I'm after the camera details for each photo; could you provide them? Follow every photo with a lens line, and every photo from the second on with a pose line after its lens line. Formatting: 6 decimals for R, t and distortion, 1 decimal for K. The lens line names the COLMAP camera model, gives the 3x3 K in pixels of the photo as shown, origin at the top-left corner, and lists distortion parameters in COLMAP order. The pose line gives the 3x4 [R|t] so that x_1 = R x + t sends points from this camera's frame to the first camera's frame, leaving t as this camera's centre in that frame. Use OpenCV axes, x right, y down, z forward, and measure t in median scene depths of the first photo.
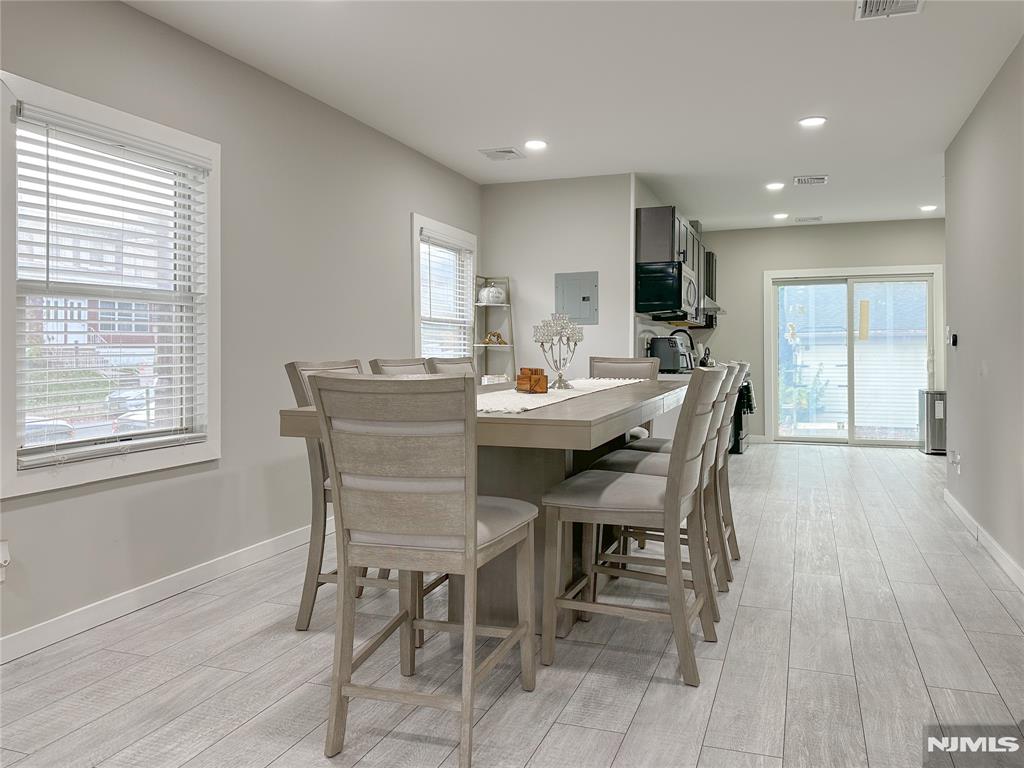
lens RADIAL K [[742.4, 0, 535.9], [0, 742.4, 354.9], [0, 0, 1]] dist [0.072285, -0.075819]
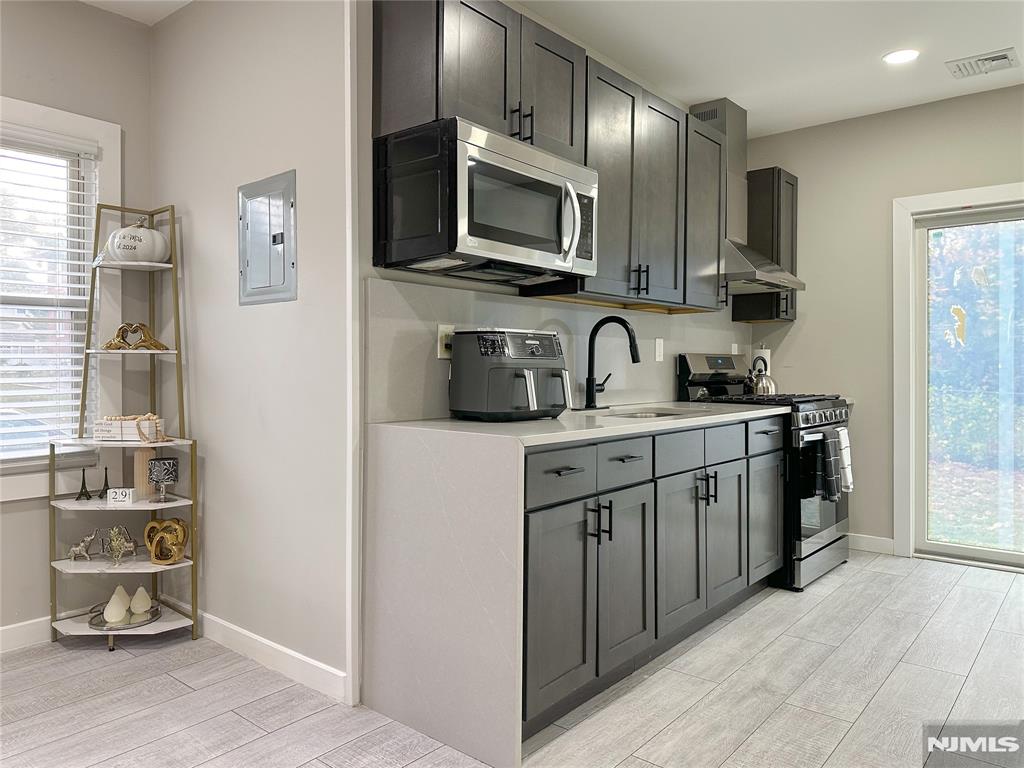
lens RADIAL K [[742.4, 0, 516.7], [0, 742.4, 368.6], [0, 0, 1]] dist [0.072285, -0.075819]
pose [[0.943550, 0.005542, -0.331183, 0.324668], [-0.004278, 0.999981, 0.004547, -0.005484], [0.331202, -0.002873, 0.943556, 0.628605]]
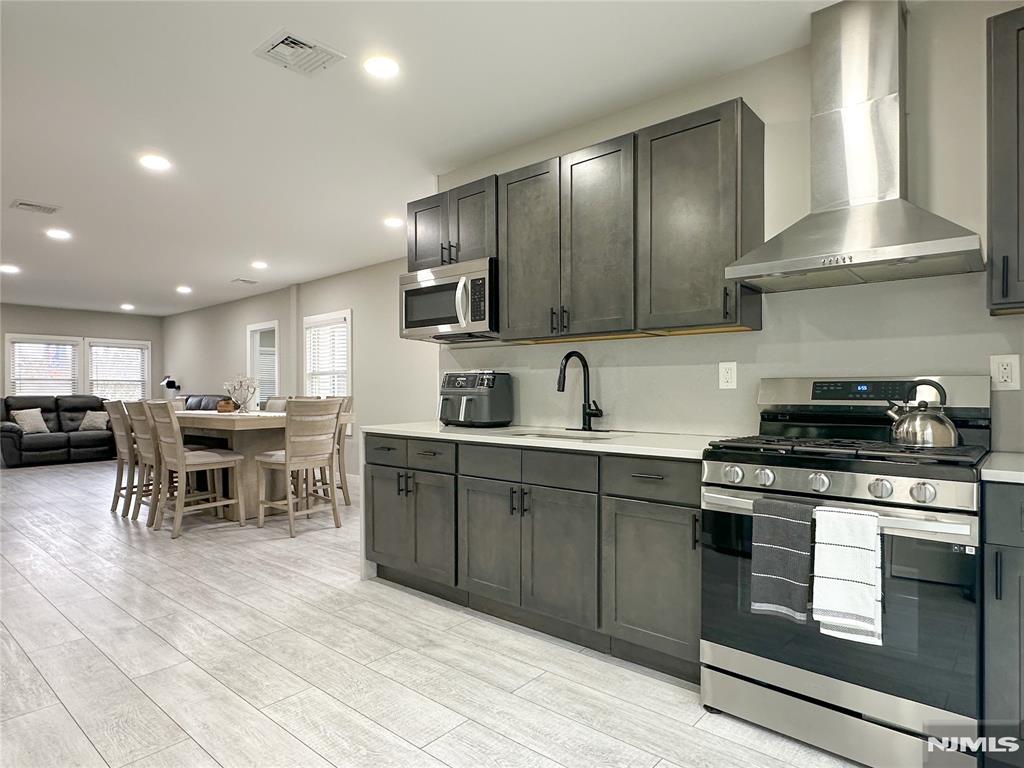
lens RADIAL K [[571.9, 0, 505.9], [0, 571.9, 394.4], [0, 0, 1]] dist [0.001416, -0.000330]
pose [[-0.358926, 0.014594, -0.933252, 0.665573], [0.003832, 0.999892, 0.014163, -0.011630], [0.933358, 0.001508, -0.358943, 1.242404]]
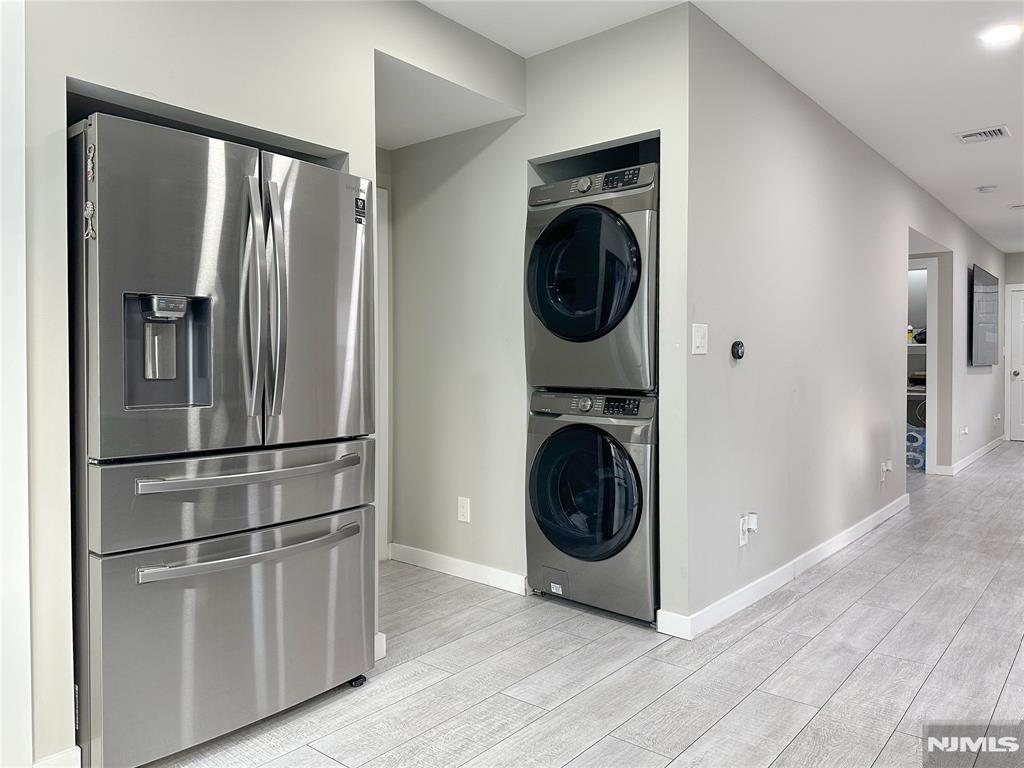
lens RADIAL K [[742.4, 0, 523.0], [0, 742.4, 387.7], [0, 0, 1]] dist [0.072285, -0.075819]
pose [[-0.944529, -0.003031, 0.328415, 0.408360], [0.008807, 0.999364, 0.034553, -0.007256], [-0.328311, 0.035529, -0.943901, 1.313424]]
